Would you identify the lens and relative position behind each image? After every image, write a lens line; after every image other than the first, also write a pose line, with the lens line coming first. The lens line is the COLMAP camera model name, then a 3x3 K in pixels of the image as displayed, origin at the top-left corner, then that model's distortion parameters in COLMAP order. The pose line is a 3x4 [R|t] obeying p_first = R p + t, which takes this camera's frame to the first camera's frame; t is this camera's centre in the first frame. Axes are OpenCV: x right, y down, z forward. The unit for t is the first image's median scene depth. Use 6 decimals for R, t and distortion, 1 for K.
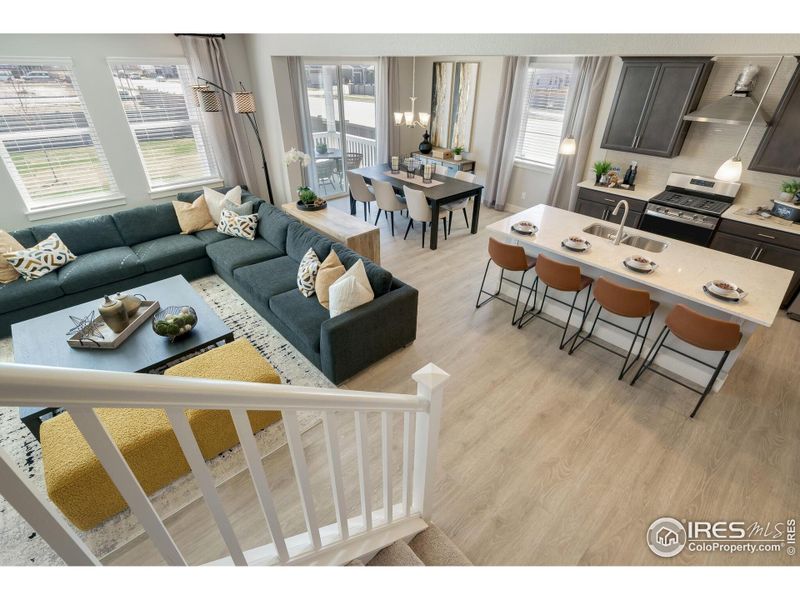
lens RADIAL K [[370.8, 0, 403.2], [0, 370.8, 302.3], [0, 0, 1]] dist [0.002834, 0.000267]
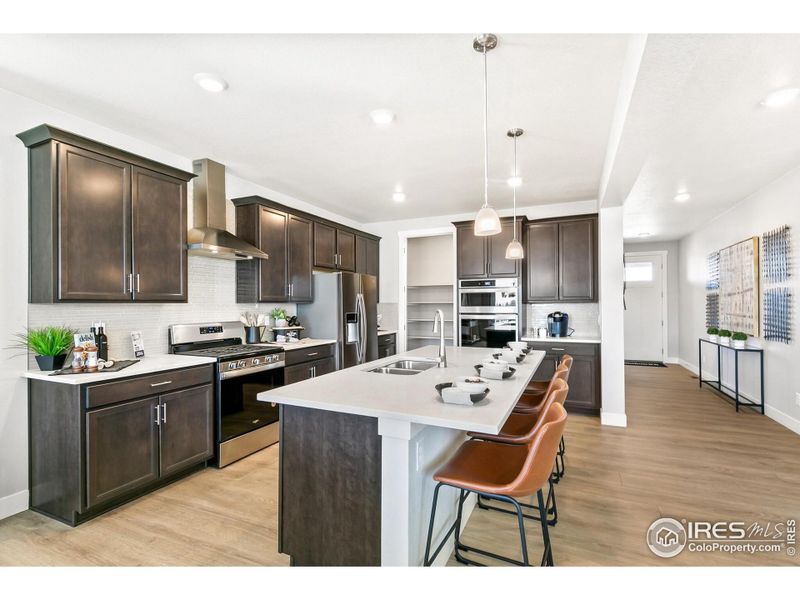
lens RADIAL K [[370.8, 0, 403.2], [0, 370.8, 302.3], [0, 0, 1]] dist [0.002834, 0.000267]
pose [[-0.408186, 0.017032, 0.912740, -0.053657], [0.496666, 0.843047, 0.206383, -0.326789], [-0.765968, 0.537570, -0.352580, 0.926499]]
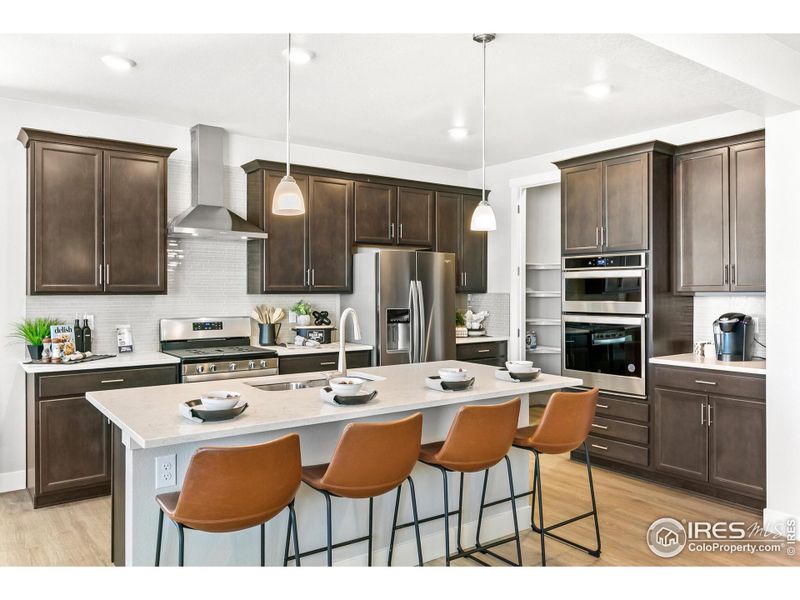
lens RADIAL K [[607.2, 0, 390.5], [0, 607.2, 291.7], [0, 0, 1]] dist [-0.001168, -0.003193]
pose [[0.086143, 0.008859, 0.996243, -0.214716], [0.533599, 0.844034, -0.053645, -0.144197], [-0.841339, 0.536216, 0.067980, 0.623203]]
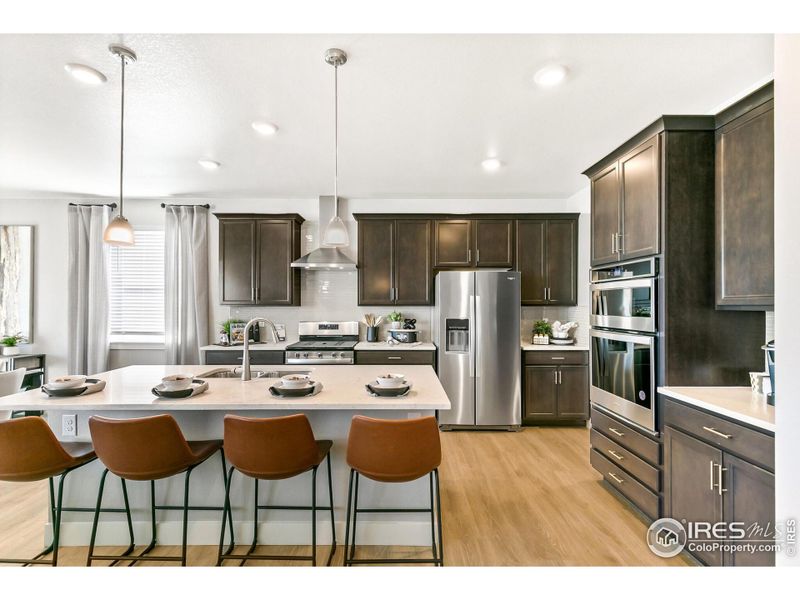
lens RADIAL K [[370.8, 0, 403.2], [0, 370.8, 302.3], [0, 0, 1]] dist [0.002834, 0.000267]
pose [[0.659058, 0.011457, 0.752005, 0.192454], [0.398714, 0.842490, -0.362268, 0.057864], [-0.637707, 0.538591, 0.550681, 0.295269]]
